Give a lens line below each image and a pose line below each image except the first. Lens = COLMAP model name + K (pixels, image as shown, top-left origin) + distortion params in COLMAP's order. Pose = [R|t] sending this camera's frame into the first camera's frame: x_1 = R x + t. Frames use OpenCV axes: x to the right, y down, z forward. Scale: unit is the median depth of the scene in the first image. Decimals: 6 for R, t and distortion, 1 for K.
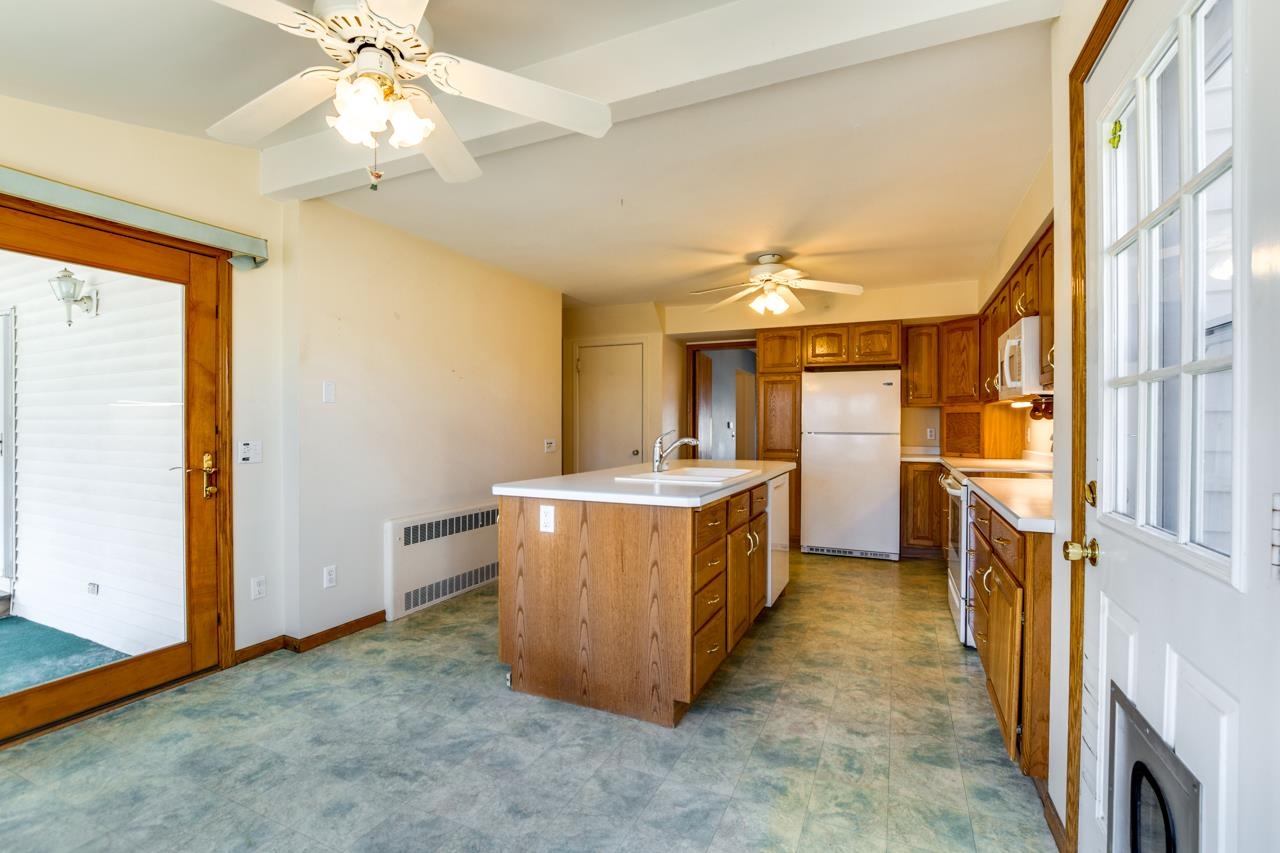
lens RADIAL K [[574.3, 0, 626.8], [0, 574.3, 437.6], [0, 0, 1]] dist [-0.026457, 0.006462]
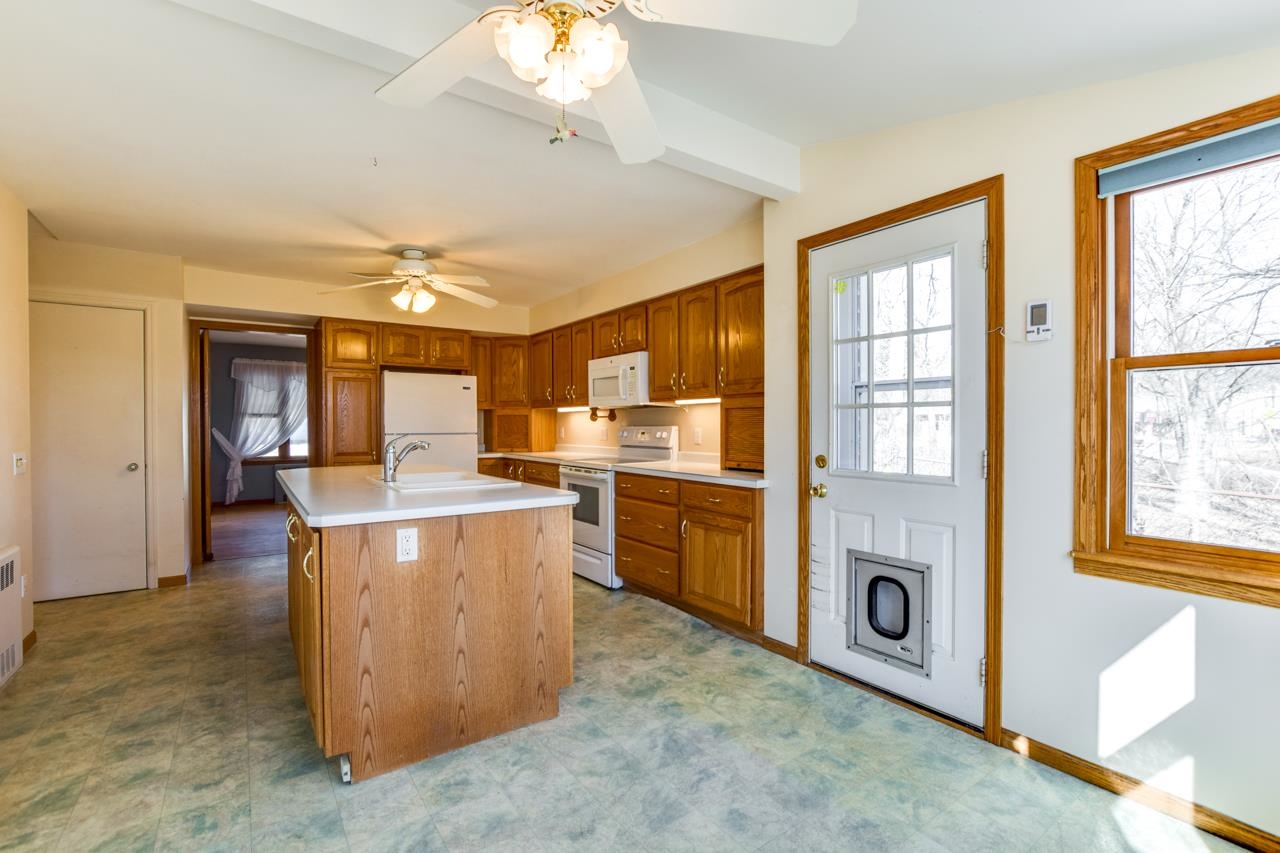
lens RADIAL K [[574.3, 0, 658.0], [0, 574.3, 443.3], [0, 0, 1]] dist [-0.026457, 0.006462]
pose [[0.477492, -0.031480, 0.878072, -0.674002], [0.020876, 0.999482, 0.024480, -0.014421], [-0.878388, 0.006642, 0.477902, 0.302151]]
